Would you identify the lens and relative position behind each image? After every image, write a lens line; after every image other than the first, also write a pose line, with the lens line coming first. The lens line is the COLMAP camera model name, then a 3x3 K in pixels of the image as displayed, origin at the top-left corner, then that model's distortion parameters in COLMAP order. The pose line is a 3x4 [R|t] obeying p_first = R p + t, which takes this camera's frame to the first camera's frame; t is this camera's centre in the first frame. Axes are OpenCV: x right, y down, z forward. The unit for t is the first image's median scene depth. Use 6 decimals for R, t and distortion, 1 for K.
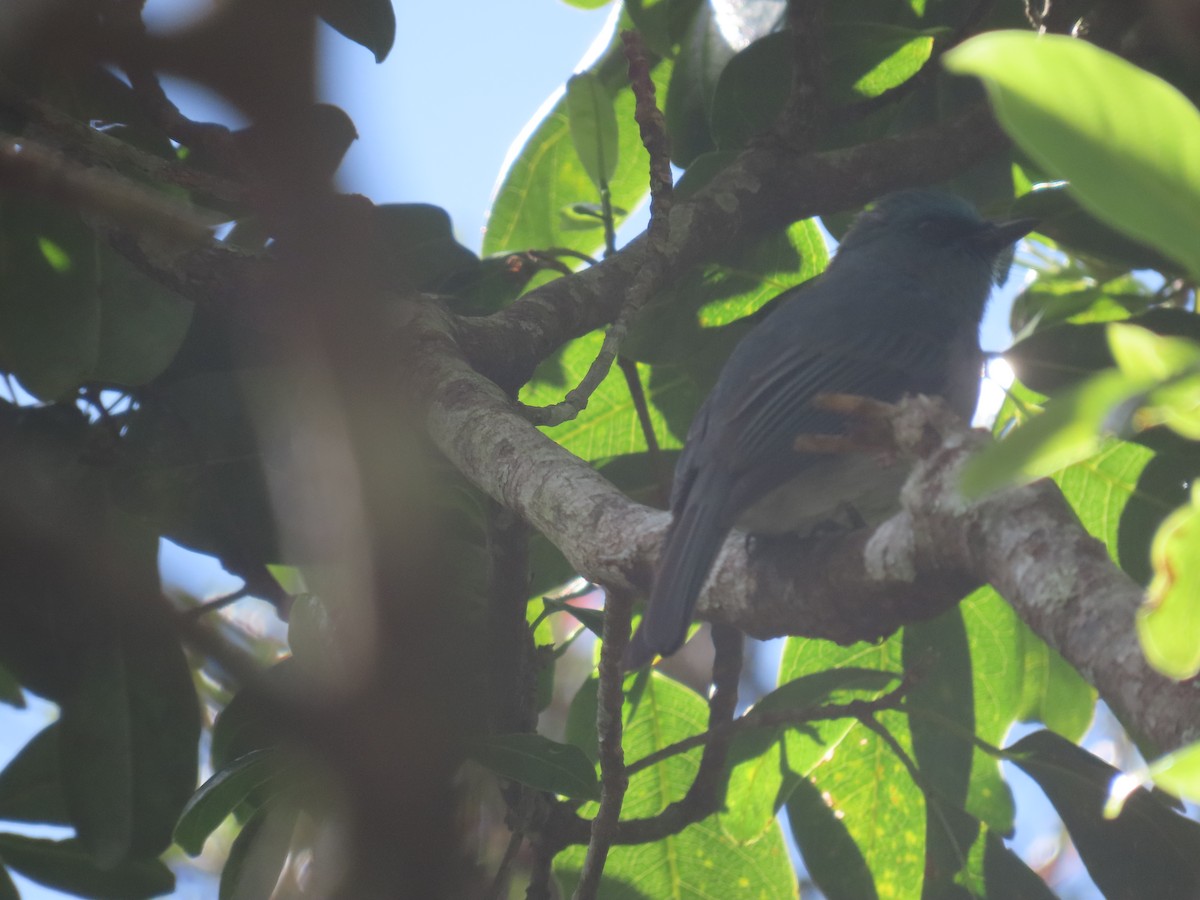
lens RADIAL K [[487.0, 0, 600.0], [0, 487.0, 494.9], [0, 0, 1]] dist [0.000251, -0.000059]
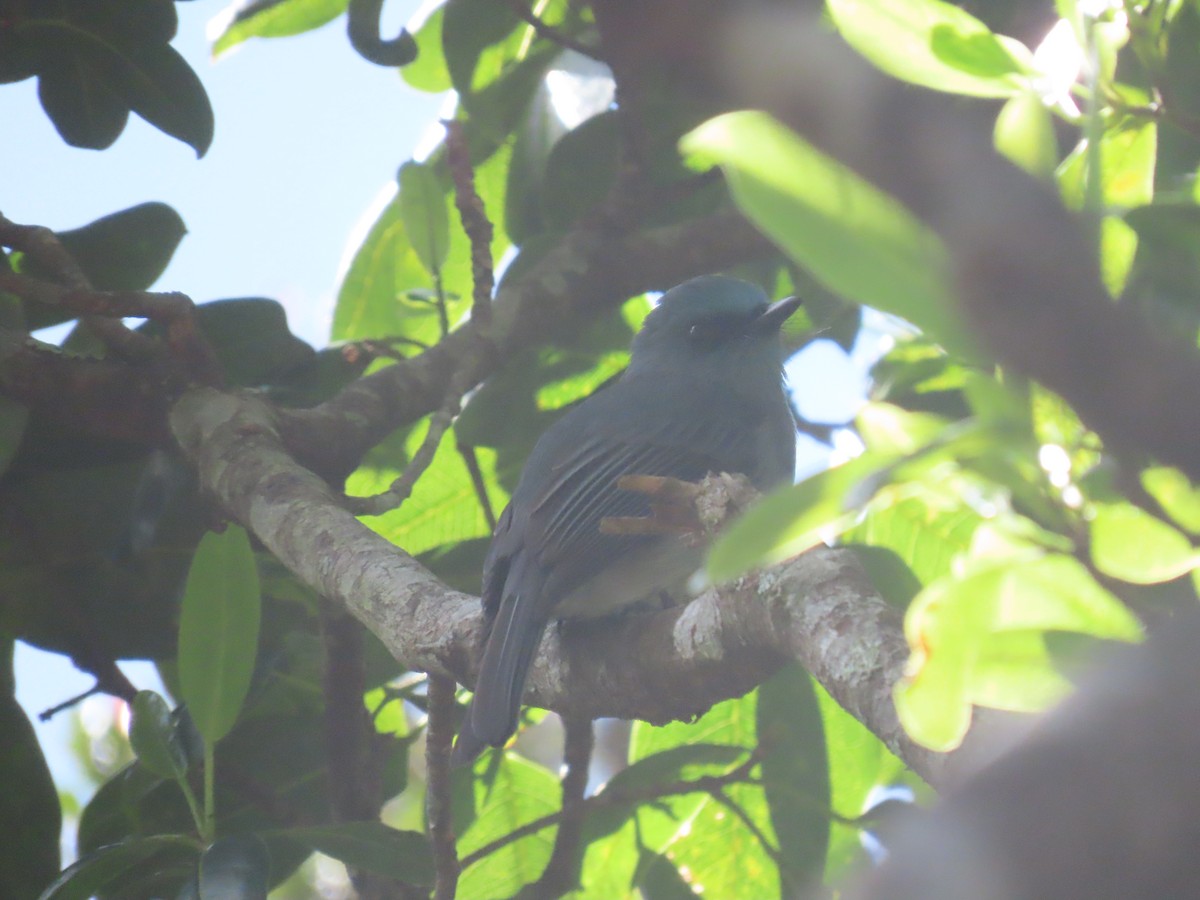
lens RADIAL K [[485.3, 0, 599.9], [0, 485.3, 563.2], [0, 0, 1]] dist [0.000572, -0.000132]
pose [[0.999305, -0.037241, -0.001397, 0.362914], [0.037244, 0.999304, 0.002151, -0.028519], [0.001316, -0.002201, 0.999997, -0.000303]]
